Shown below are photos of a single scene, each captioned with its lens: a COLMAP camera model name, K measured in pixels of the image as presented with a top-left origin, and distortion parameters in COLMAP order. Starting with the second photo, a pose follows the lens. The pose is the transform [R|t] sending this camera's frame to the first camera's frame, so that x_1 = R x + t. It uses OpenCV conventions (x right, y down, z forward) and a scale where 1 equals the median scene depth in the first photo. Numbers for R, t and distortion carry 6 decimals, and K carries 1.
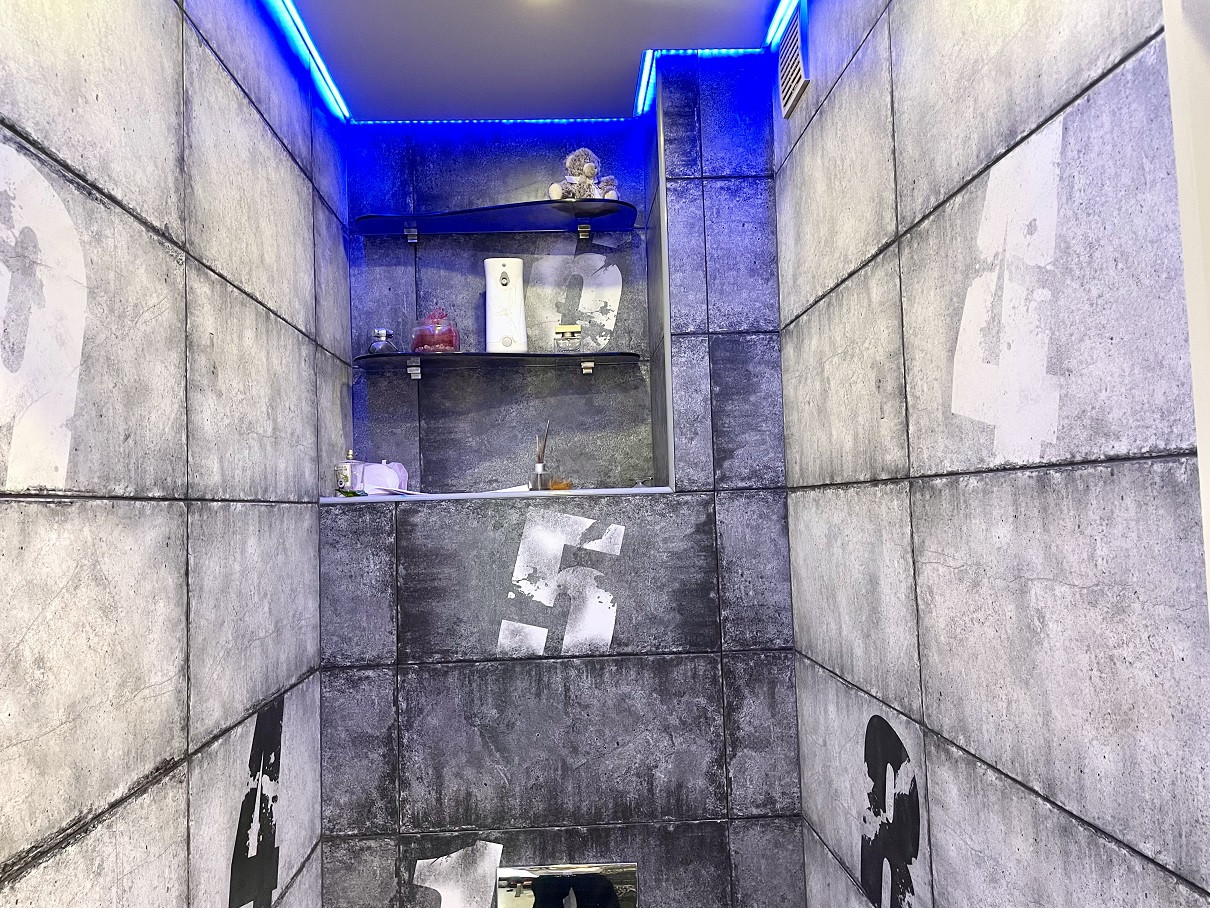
lens RADIAL K [[922.4, 0, 598.1], [0, 922.4, 454.3], [0, 0, 1]] dist [0.062085, -0.037570]
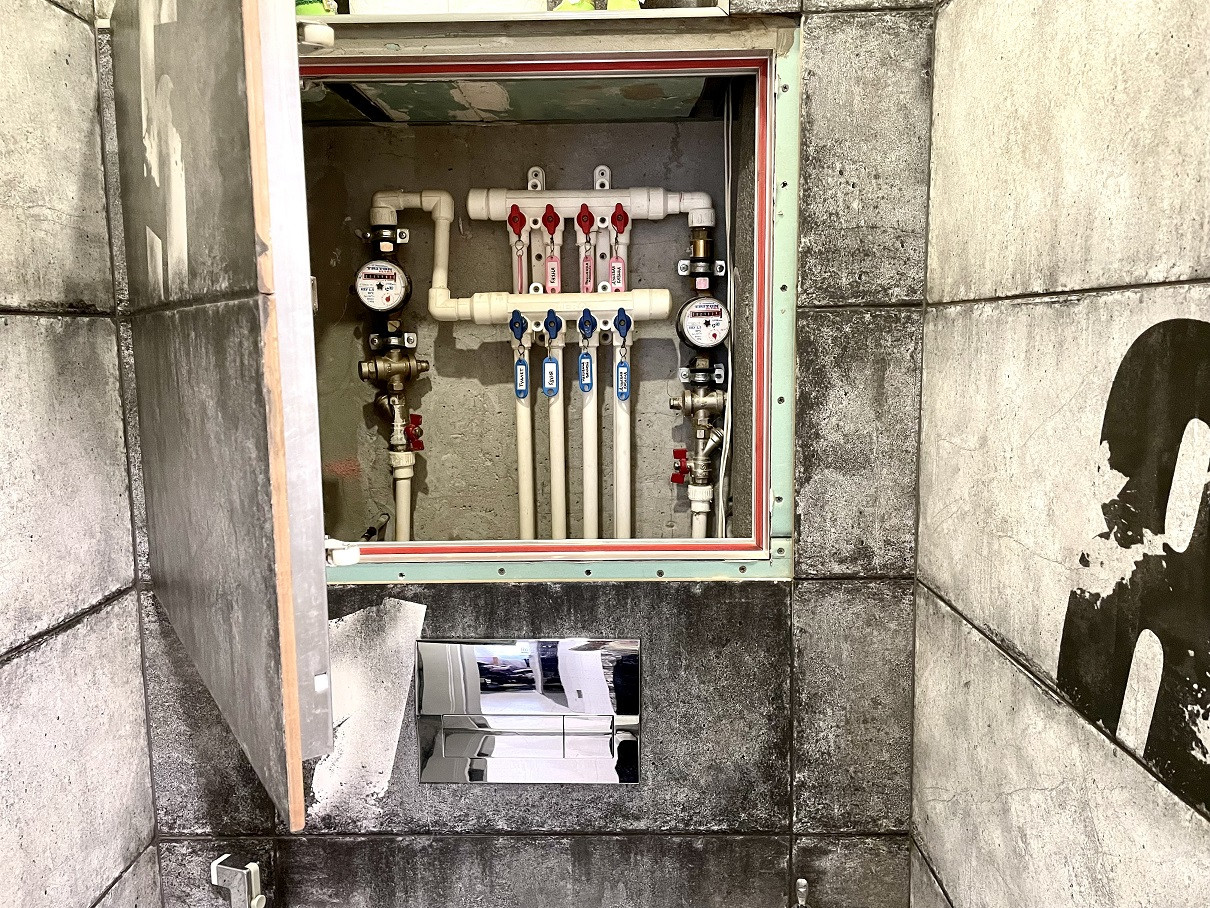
lens RADIAL K [[922.4, 0, 610.8], [0, 922.4, 447.3], [0, 0, 1]] dist [0.062085, -0.037570]
pose [[0.998169, 0.027261, -0.053988, 0.052004], [-0.017025, 0.983209, 0.181690, 0.199450], [0.058034, -0.180438, 0.981873, 0.415356]]
